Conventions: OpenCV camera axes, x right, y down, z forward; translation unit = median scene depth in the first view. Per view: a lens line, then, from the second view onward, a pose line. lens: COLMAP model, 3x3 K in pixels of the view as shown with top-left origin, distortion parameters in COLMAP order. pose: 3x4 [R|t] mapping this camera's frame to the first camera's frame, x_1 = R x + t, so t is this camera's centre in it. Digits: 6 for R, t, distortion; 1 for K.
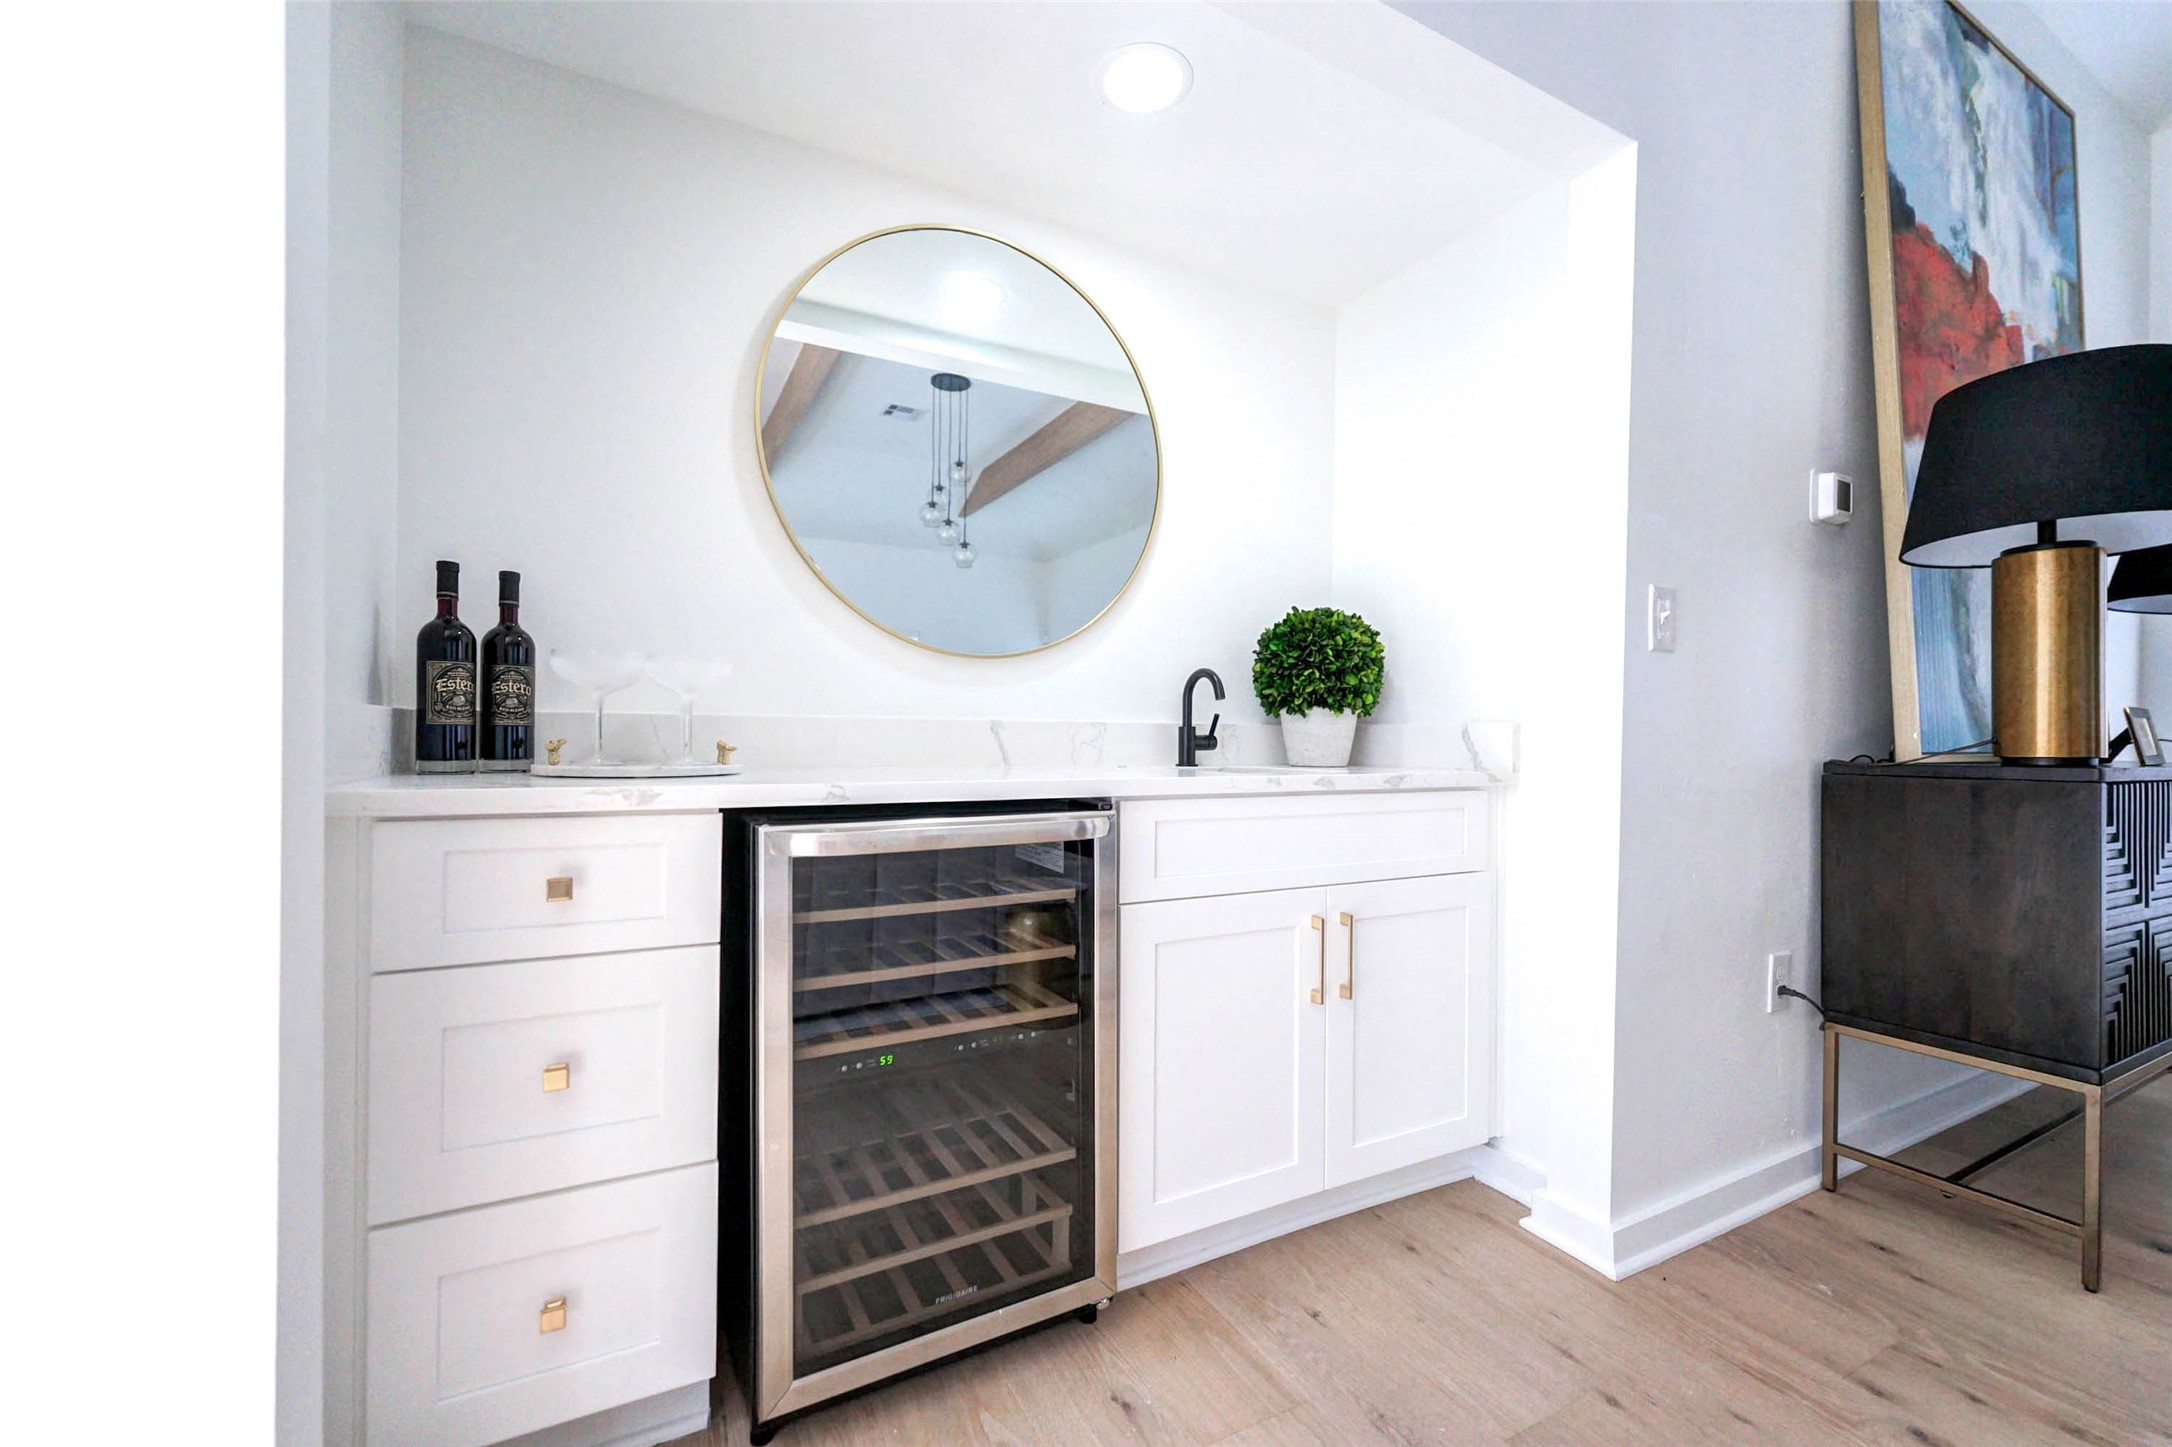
lens RADIAL K [[871.1, 0, 1086.0], [0, 871.1, 723.5], [0, 0, 1]] dist [-0.002226, -0.000217]
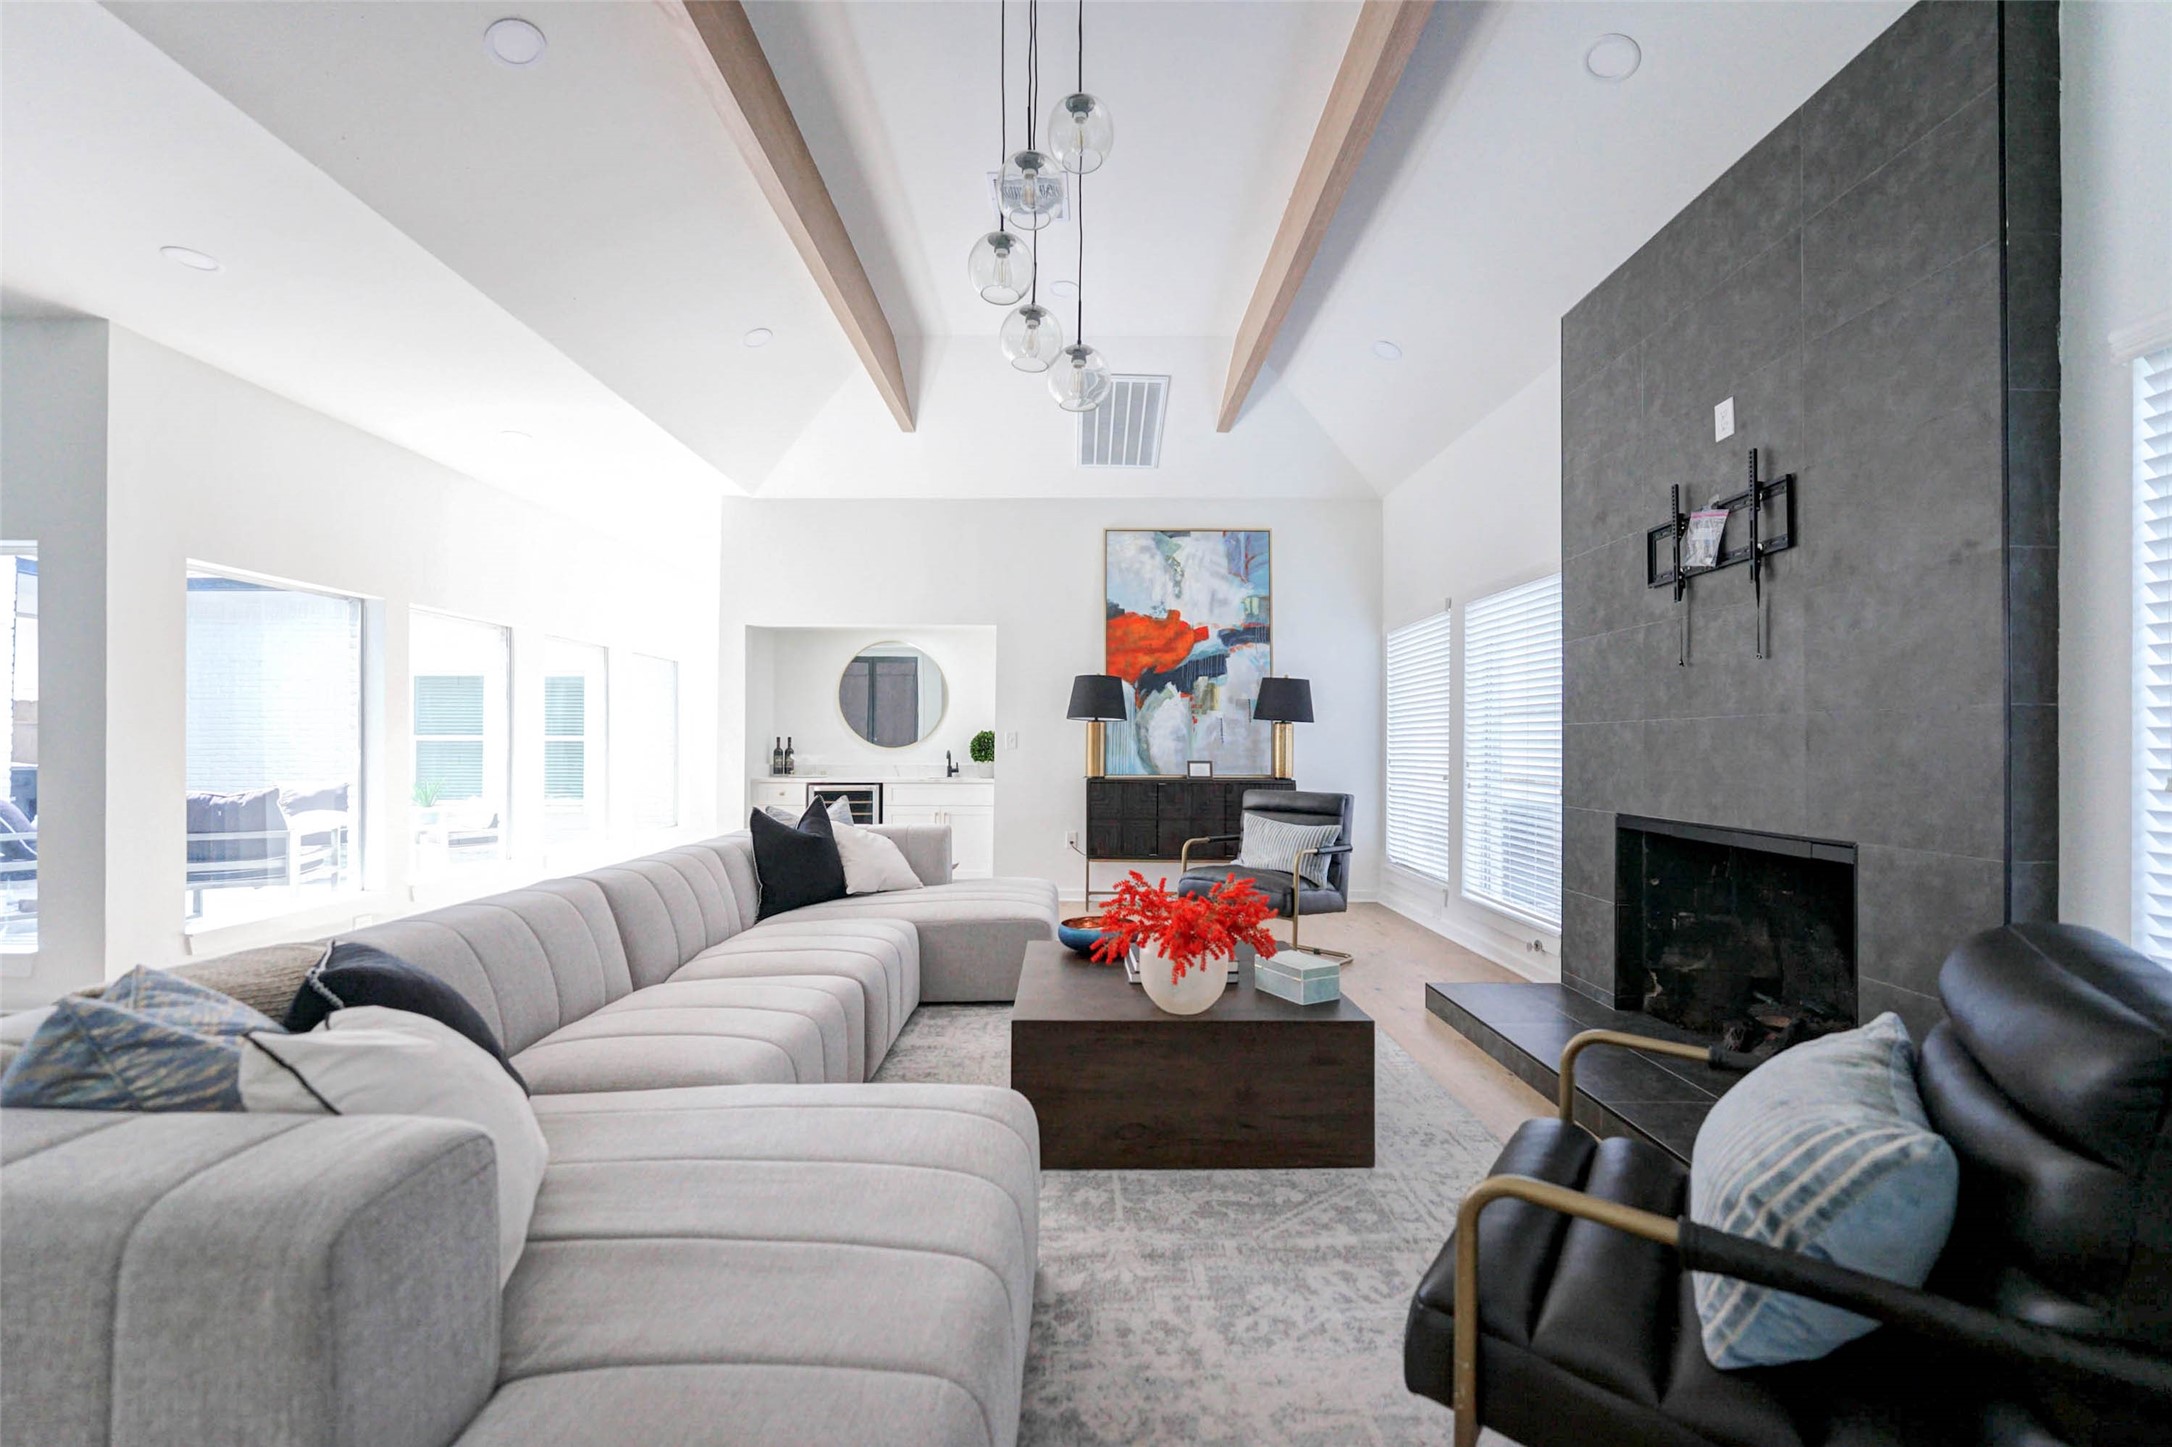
lens RADIAL K [[871.1, 0, 1086.0], [0, 871.1, 723.5], [0, 0, 1]] dist [-0.002226, -0.000217]
pose [[0.888482, -0.003186, -0.458901, 2.431135], [0.002407, 0.999994, -0.002282, -0.174940], [0.458906, 0.000923, 0.888485, -2.074688]]
